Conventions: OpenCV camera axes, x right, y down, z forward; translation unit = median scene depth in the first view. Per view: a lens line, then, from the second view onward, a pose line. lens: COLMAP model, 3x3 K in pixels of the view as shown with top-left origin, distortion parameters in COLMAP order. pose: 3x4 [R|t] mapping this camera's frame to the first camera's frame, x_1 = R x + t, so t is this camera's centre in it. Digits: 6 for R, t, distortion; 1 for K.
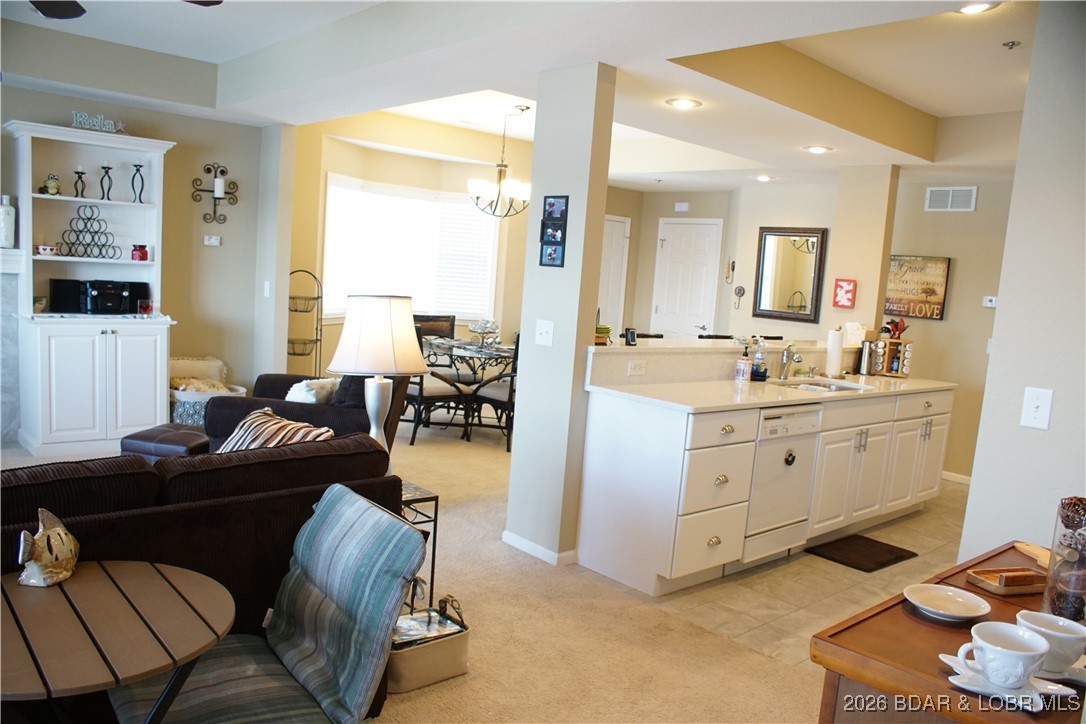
lens RADIAL K [[831.8, 0, 528.2], [0, 831.8, 388.8], [0, 0, 1]] dist [-0.162261, 0.136909]
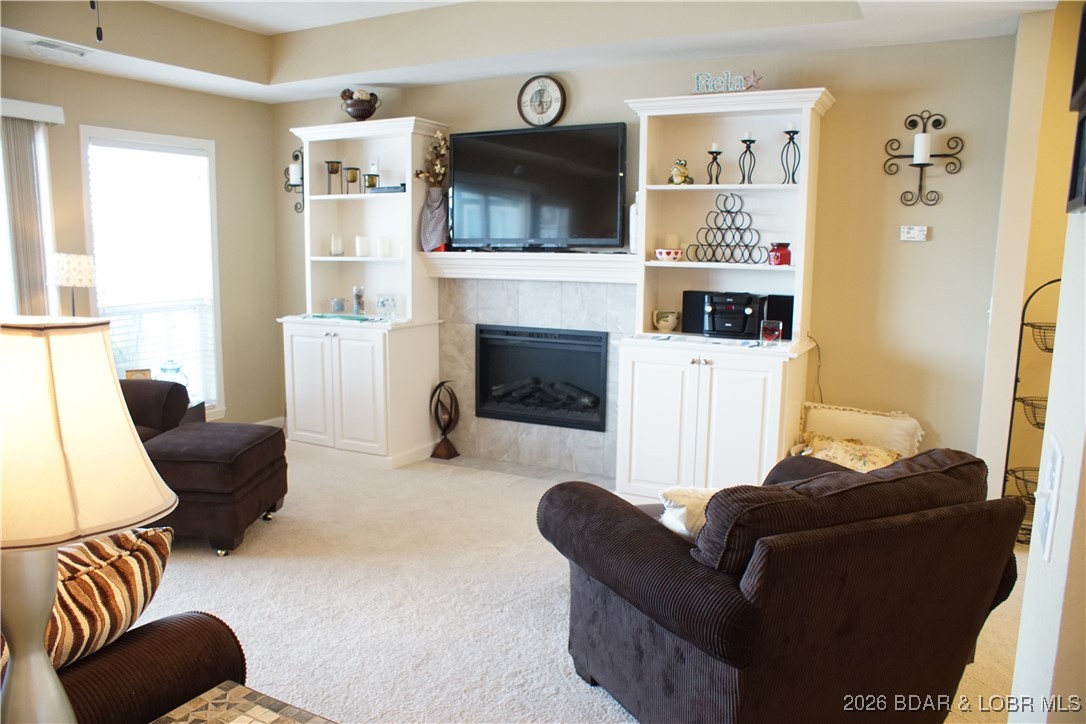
lens RADIAL K [[831.8, 0, 529.2], [0, 831.8, 390.3], [0, 0, 1]] dist [-0.162261, 0.136909]
pose [[0.342968, 0.094601, -0.934571, 0.127456], [-0.119721, 0.991204, 0.056398, -0.065185], [0.931687, 0.092545, 0.351277, 0.561702]]
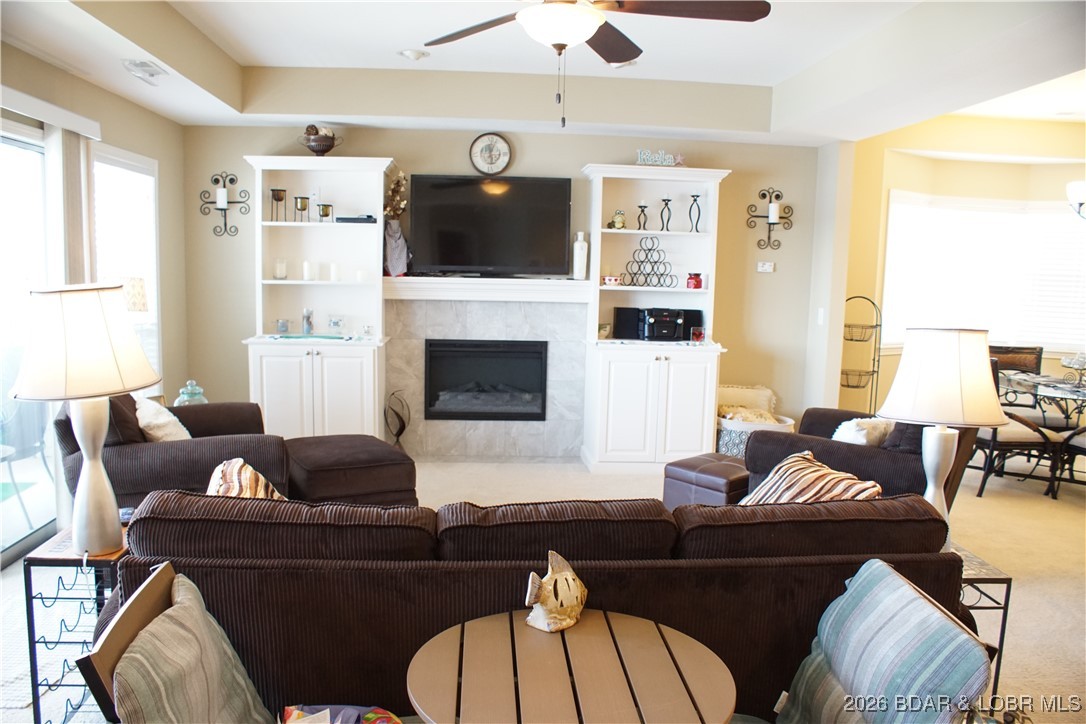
lens RADIAL K [[831.8, 0, 525.3], [0, 831.8, 389.0], [0, 0, 1]] dist [-0.162261, 0.136909]
pose [[0.789151, 0.038173, -0.613012, -0.008572], [-0.056469, 0.998349, -0.010527, -0.010037], [0.611598, 0.042923, 0.790003, 0.053496]]
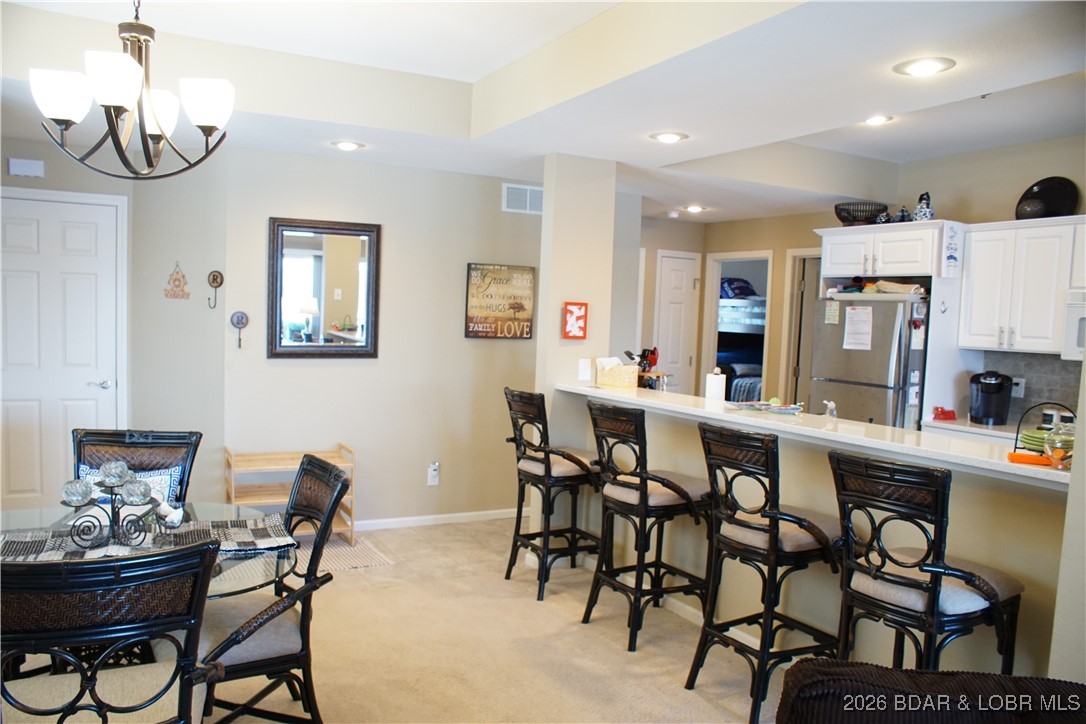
lens RADIAL K [[831.8, 0, 528.8], [0, 831.8, 386.3], [0, 0, 1]] dist [-0.162261, 0.136909]
pose [[0.234966, -0.146499, 0.960900, -0.414121], [0.118622, 0.985509, 0.121245, -0.167852], [-0.964738, 0.085496, 0.248940, 0.912256]]
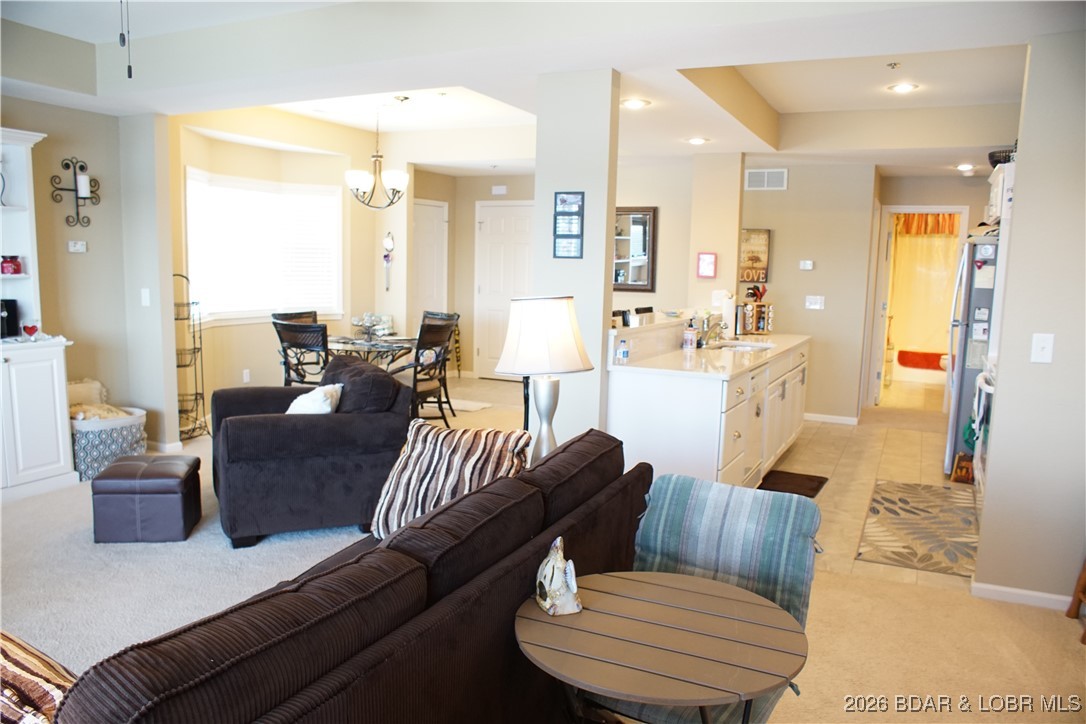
lens RADIAL K [[831.8, 0, 528.9], [0, 831.8, 383.1], [0, 0, 1]] dist [-0.162261, 0.136909]
pose [[0.924828, -0.105924, 0.365339, -0.301354], [0.097998, 0.994373, 0.040226, -0.025443], [-0.367545, -0.001399, 0.930005, 0.018249]]
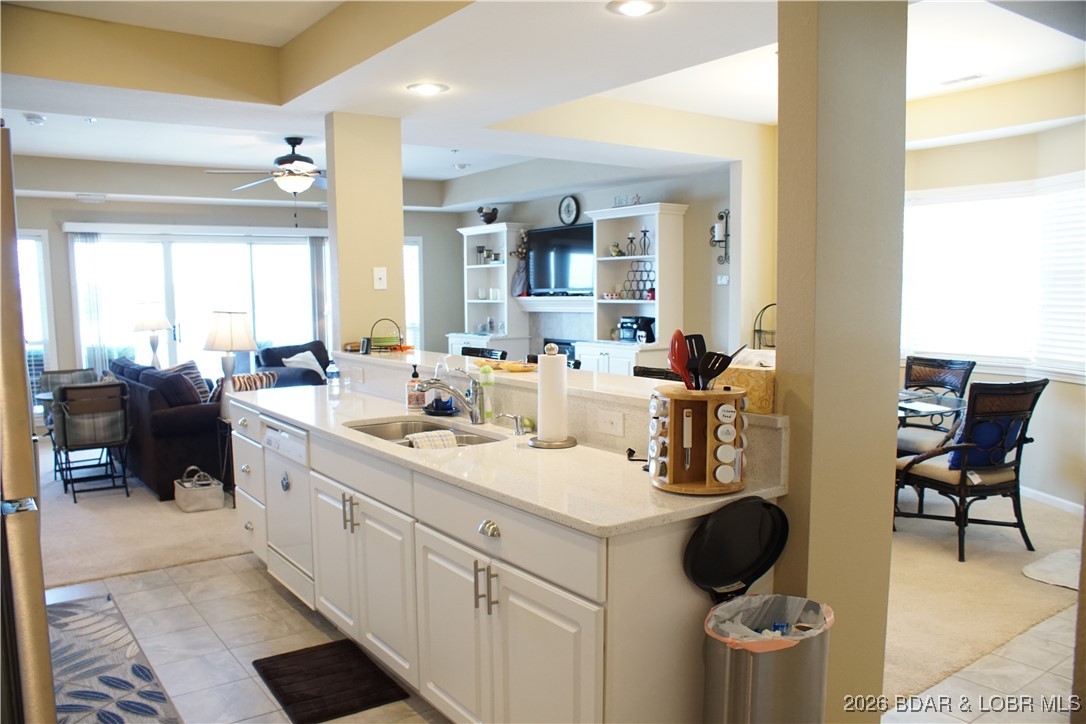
lens RADIAL K [[836.4, 0, 532.0], [0, 836.4, 387.6], [0, 0, 1]] dist [-0.143066, 0.103526]
pose [[-0.101007, 0.043197, -0.993947, 0.850583], [-0.138740, 0.988683, 0.057067, -0.074020], [0.985164, 0.143665, -0.093871, 0.973427]]
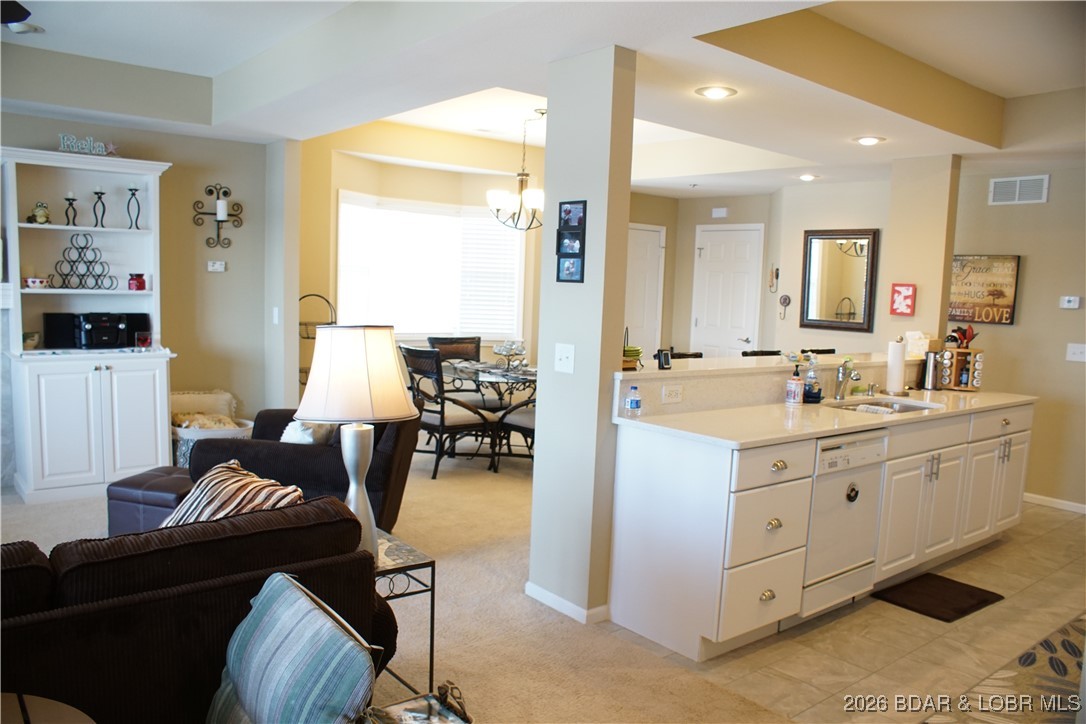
lens RADIAL K [[831.8, 0, 528.8], [0, 831.8, 386.5], [0, 0, 1]] dist [-0.162261, 0.136909]
pose [[0.998204, -0.029518, -0.052126, 0.019264], [0.028458, 0.999375, -0.020975, -0.014759], [0.052713, 0.019454, 0.998420, 0.090211]]
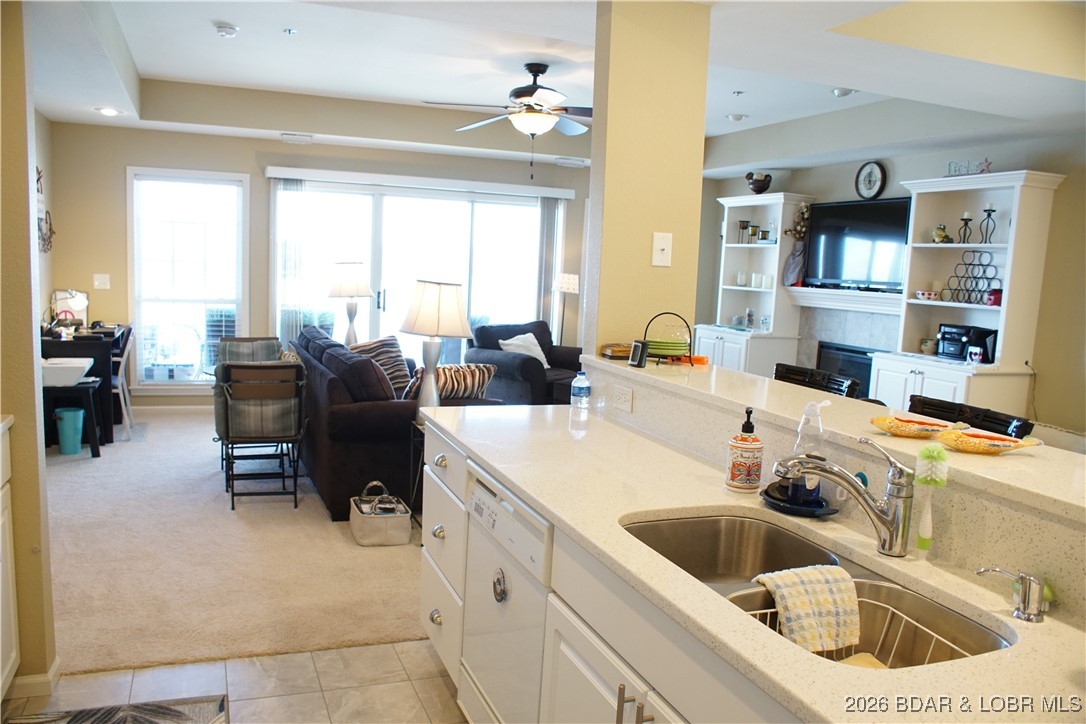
lens RADIAL K [[836.4, 0, 527.7], [0, 836.4, 385.8], [0, 0, 1]] dist [-0.143066, 0.103526]
pose [[-0.345342, 0.045579, -0.937370, 0.579635], [-0.205440, 0.970923, 0.122898, -0.075308], [0.915715, 0.235015, -0.325936, 0.847601]]
